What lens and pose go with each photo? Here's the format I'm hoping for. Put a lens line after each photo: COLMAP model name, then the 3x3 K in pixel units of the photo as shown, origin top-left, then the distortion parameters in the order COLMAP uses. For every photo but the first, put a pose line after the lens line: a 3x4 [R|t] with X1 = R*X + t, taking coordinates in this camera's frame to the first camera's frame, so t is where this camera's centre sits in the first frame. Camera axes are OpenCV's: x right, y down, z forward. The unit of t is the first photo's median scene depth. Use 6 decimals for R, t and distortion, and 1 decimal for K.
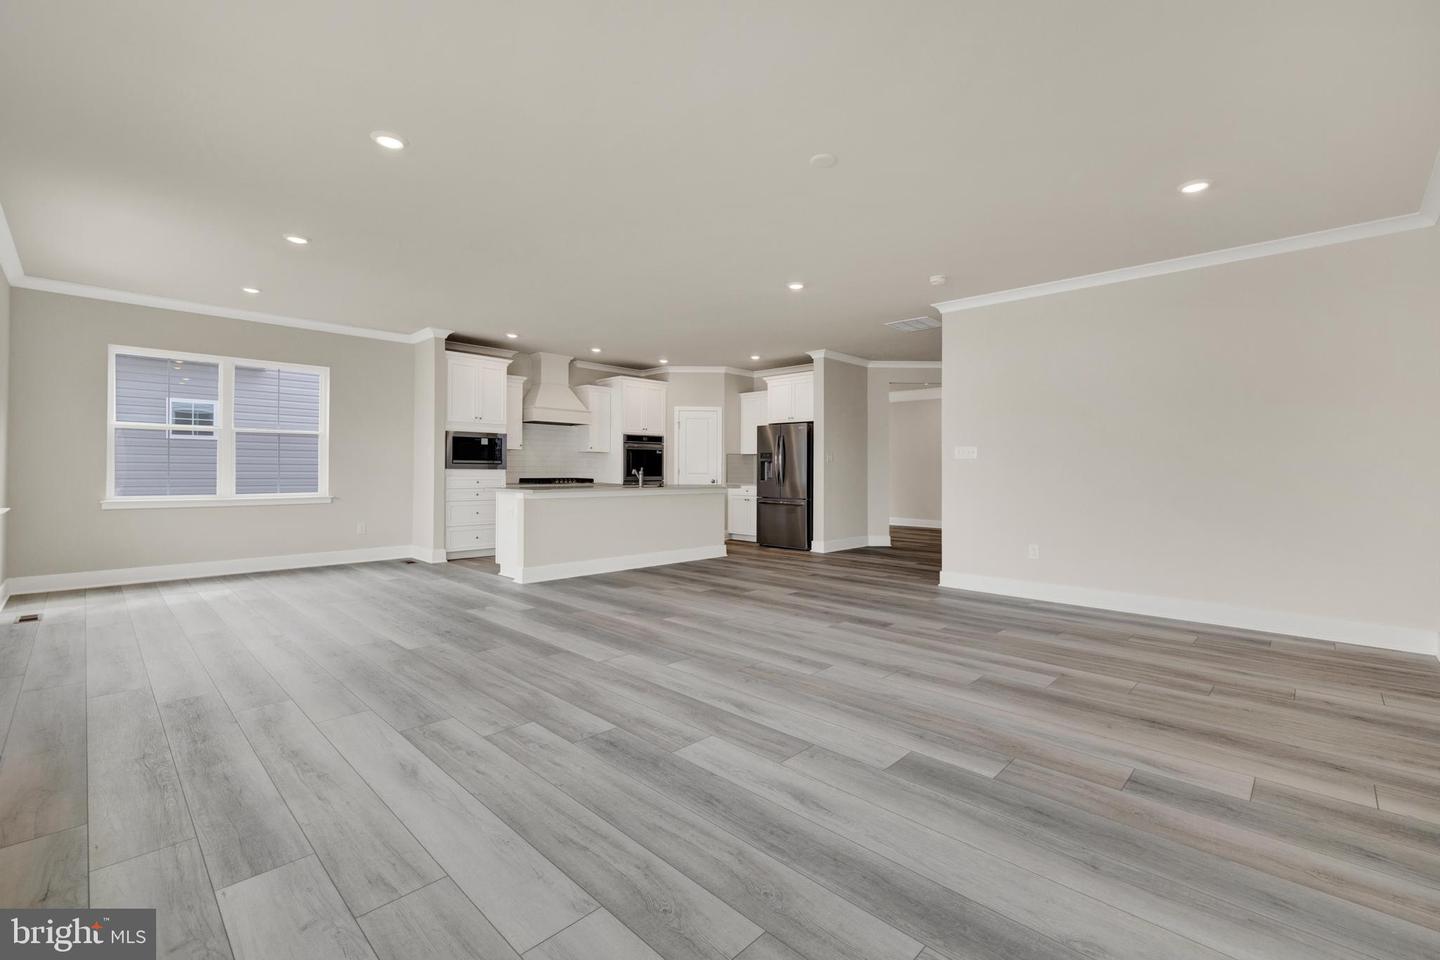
lens RADIAL K [[619.7, 0, 720.0], [0, 619.7, 480.0], [0, 0, 1]] dist [0.000101, -0.000001]
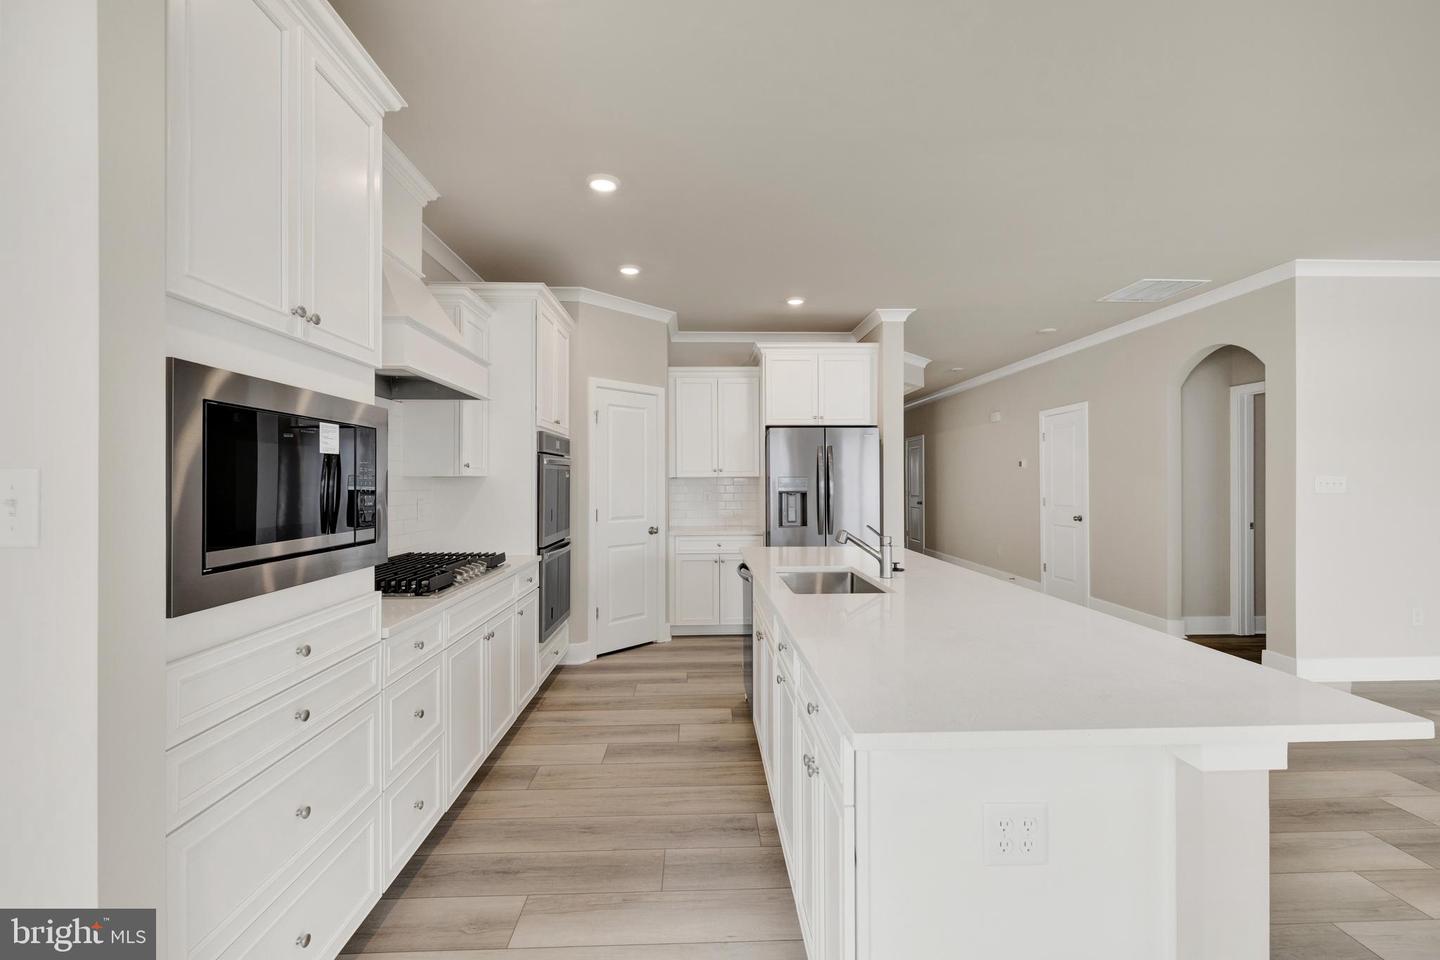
lens RADIAL K [[635.6, 0, 720.0], [0, 635.6, 480.0], [0, 0, 1]] dist [0.000832, 0.000074]
pose [[0.691638, -0.005143, 0.722226, -0.450375], [0.022294, 0.999650, -0.014232, -0.041119], [-0.721900, 0.025944, 0.691511, 0.767504]]
